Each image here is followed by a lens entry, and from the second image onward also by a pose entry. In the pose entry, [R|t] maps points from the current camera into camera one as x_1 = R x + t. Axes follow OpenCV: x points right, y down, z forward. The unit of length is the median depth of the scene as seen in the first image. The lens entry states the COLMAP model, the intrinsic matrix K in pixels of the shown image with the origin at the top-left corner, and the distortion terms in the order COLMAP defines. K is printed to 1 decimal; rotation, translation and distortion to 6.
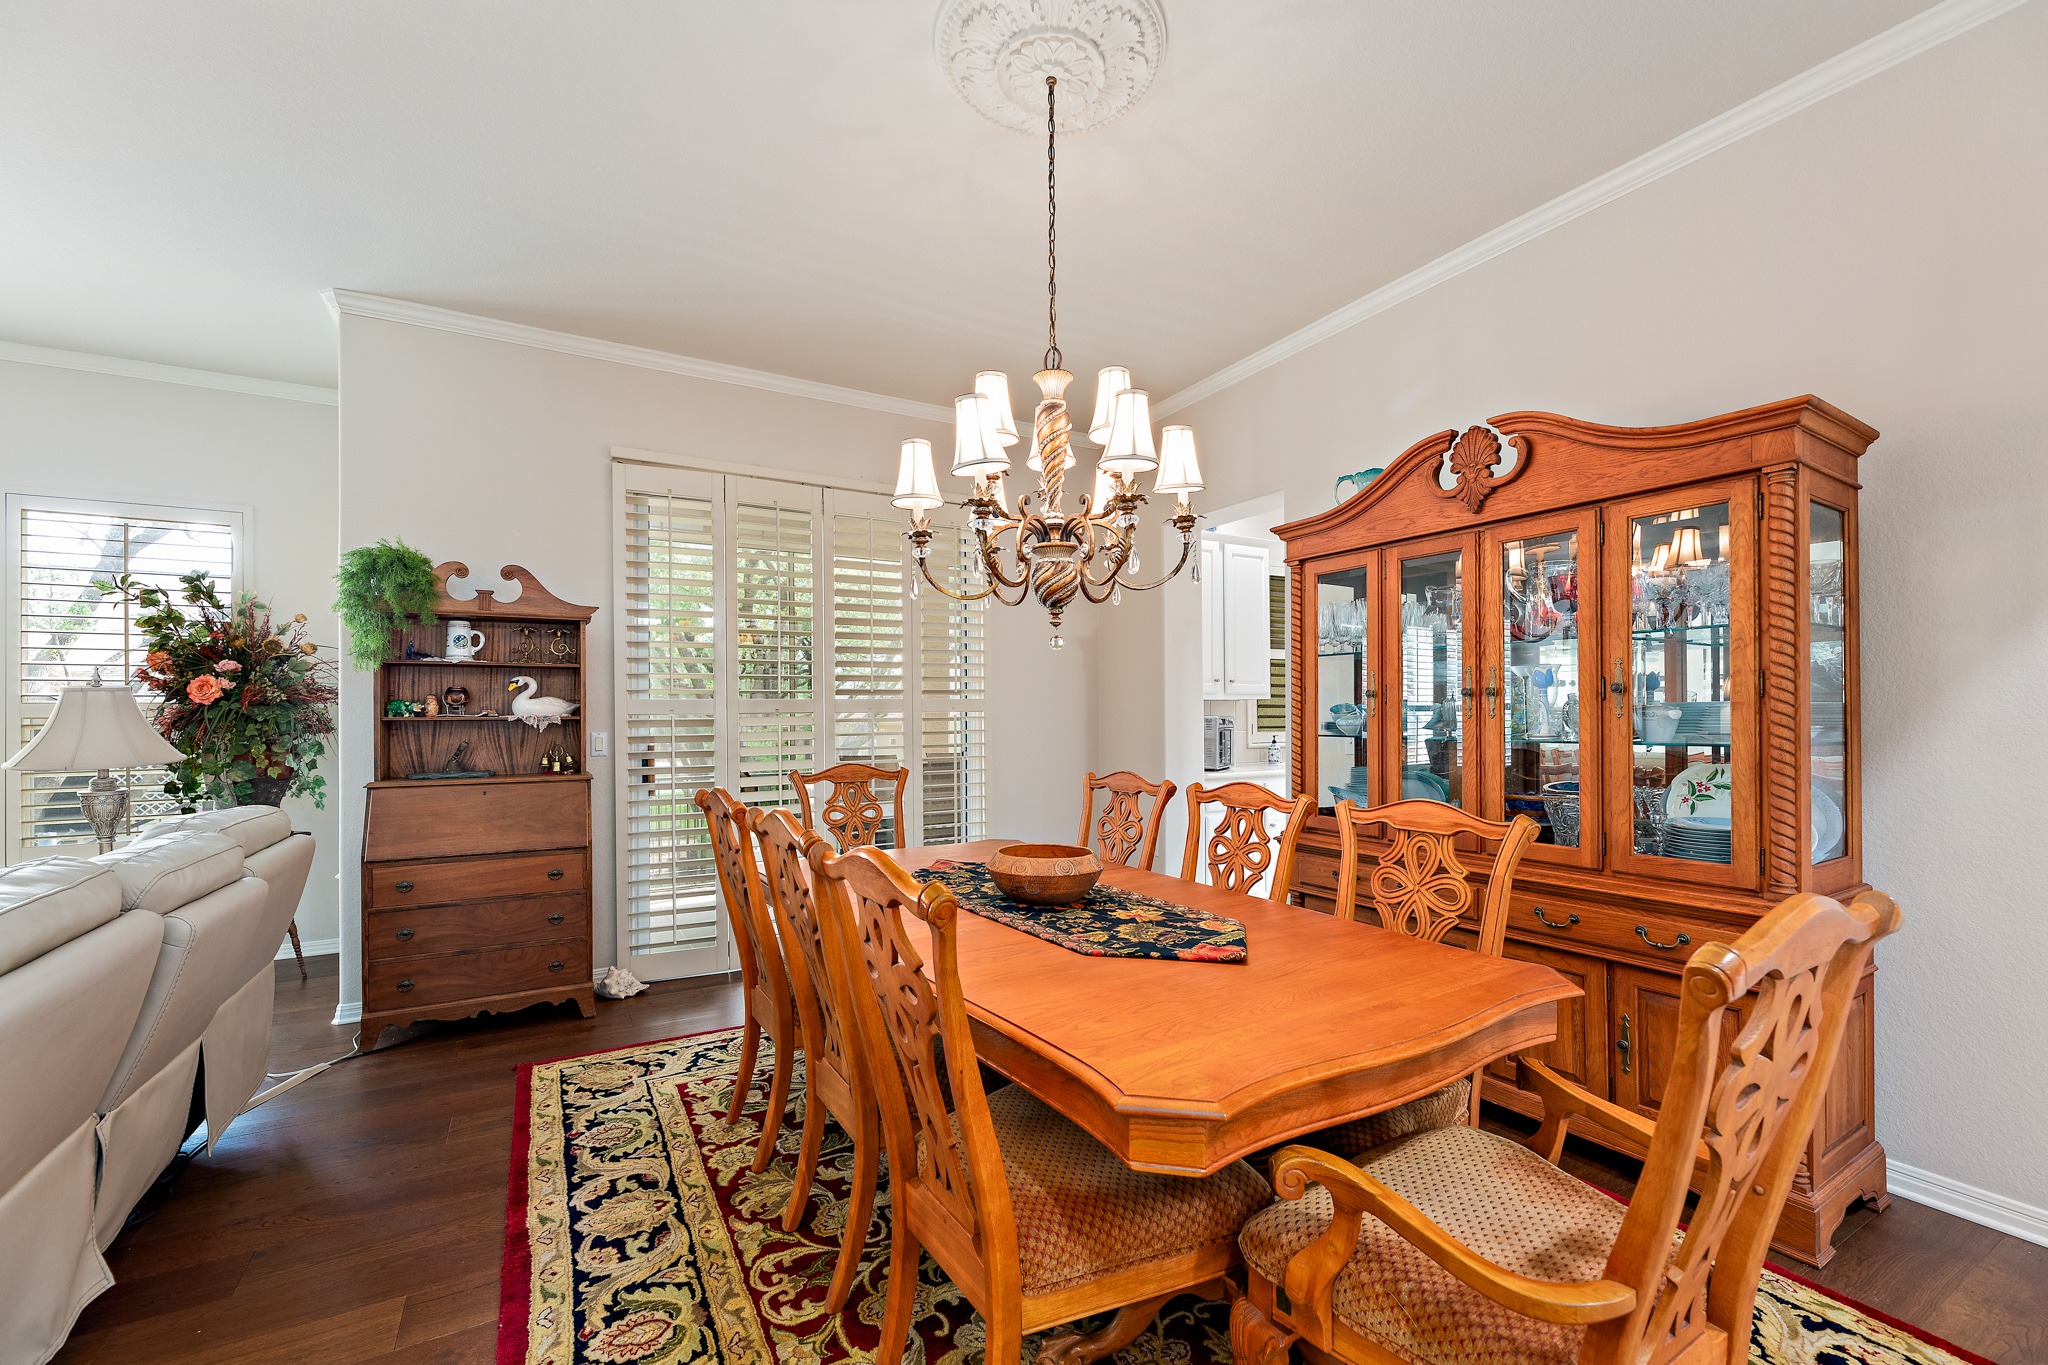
lens RADIAL K [[833.1, 0, 1022.3], [0, 833.1, 720.1], [0, 0, 1]] dist [0.001464, -0.000006]
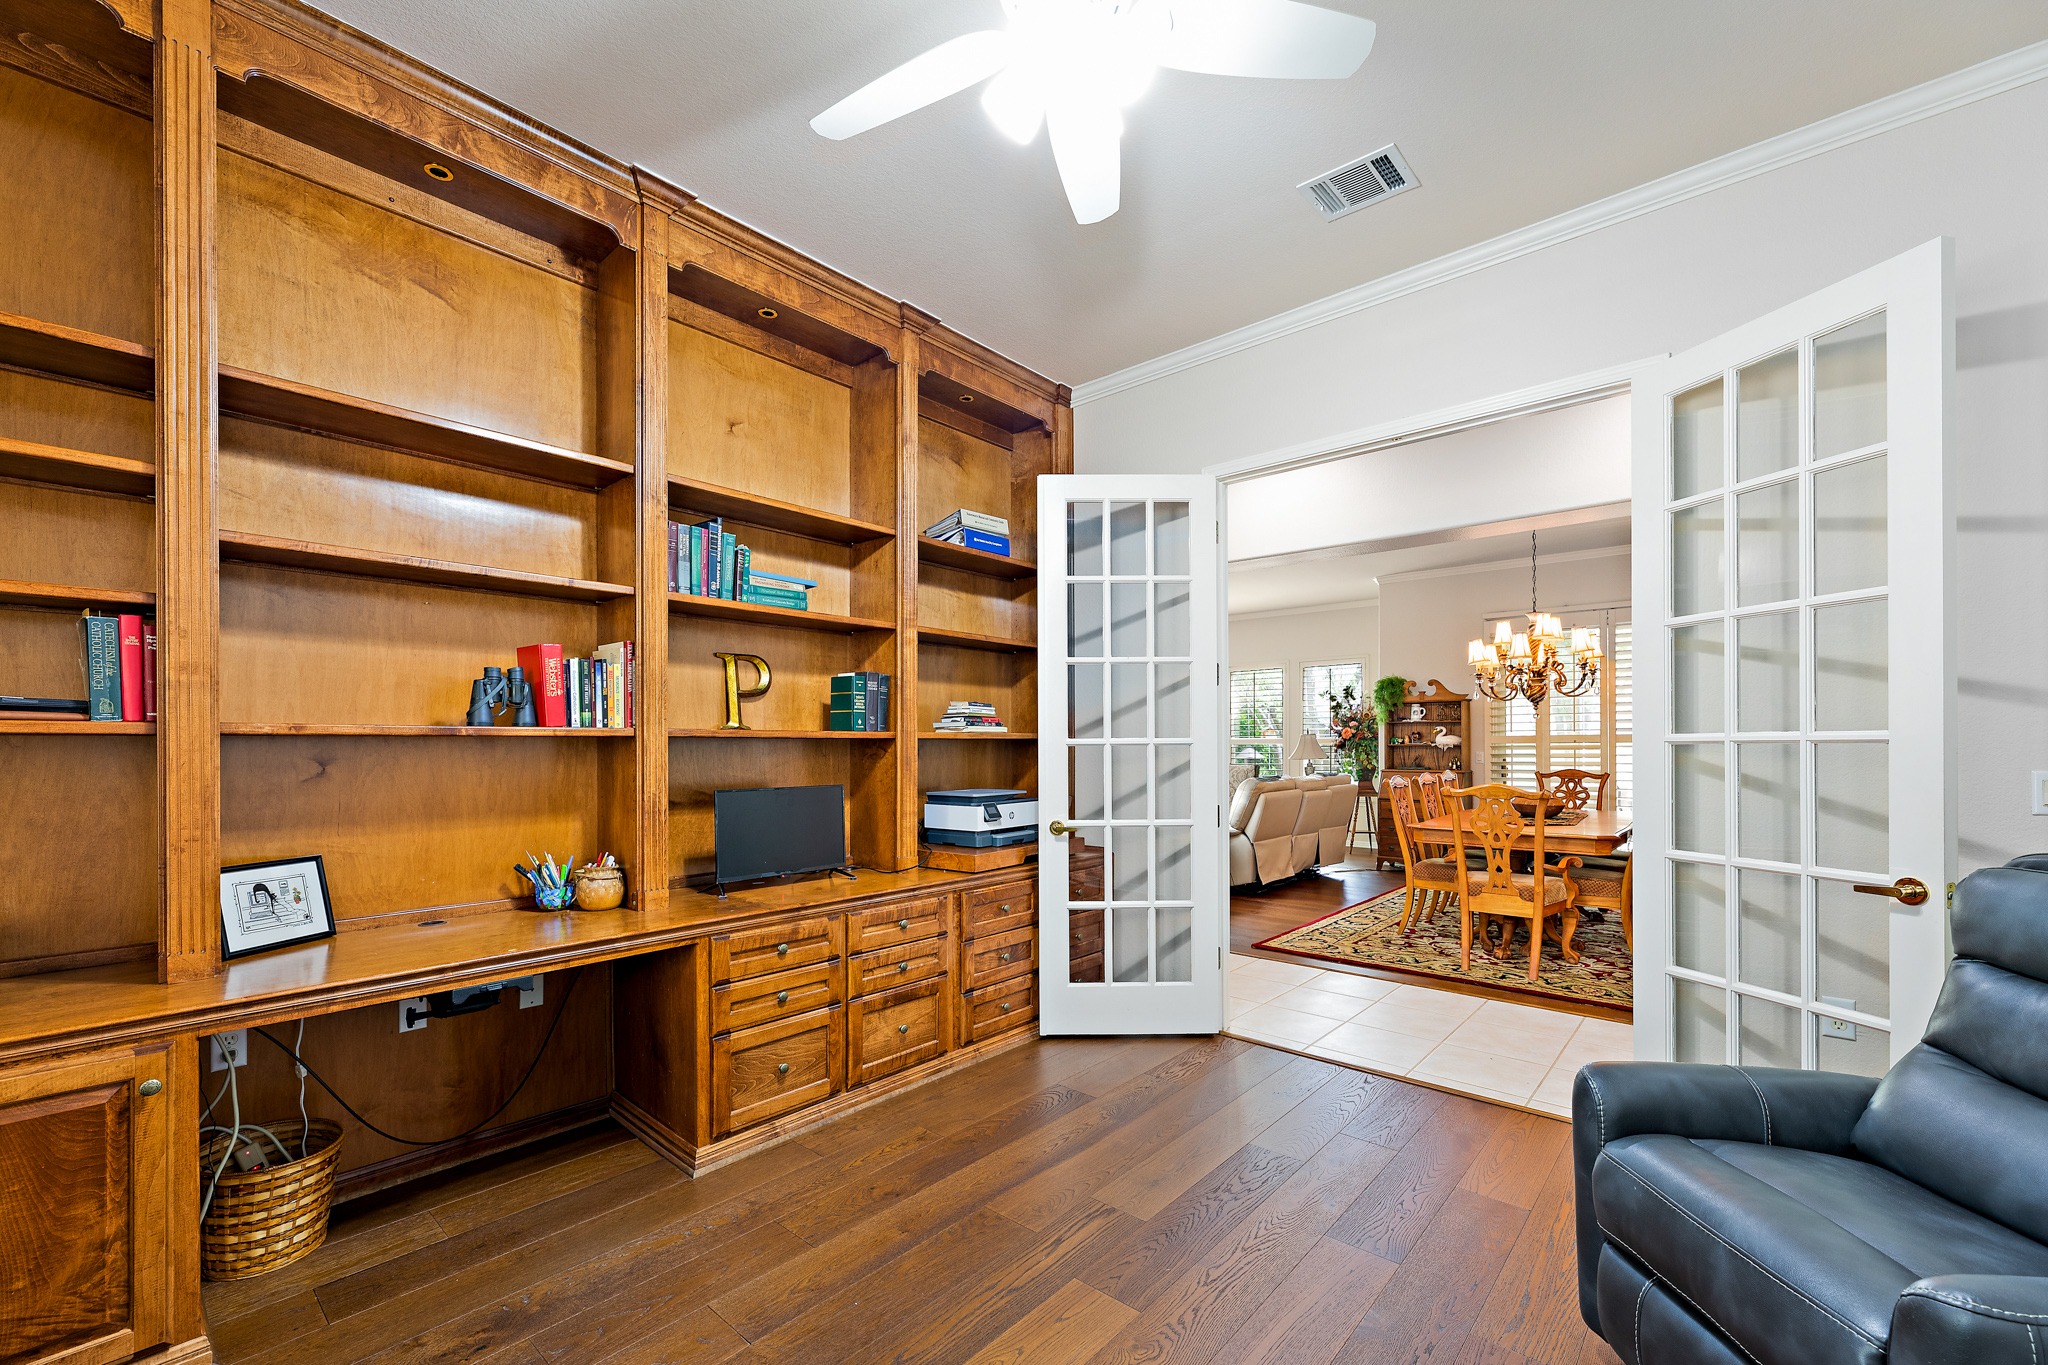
lens RADIAL K [[845.7, 0, 1022.4], [0, 845.7, 750.9], [0, 0, 1]] dist [0.000783, 0.000017]
pose [[0.327152, 0.007460, -0.944942, 1.250908], [-0.013697, 0.999901, 0.003152, 0.023225], [0.944873, 0.011911, 0.327222, -0.861970]]
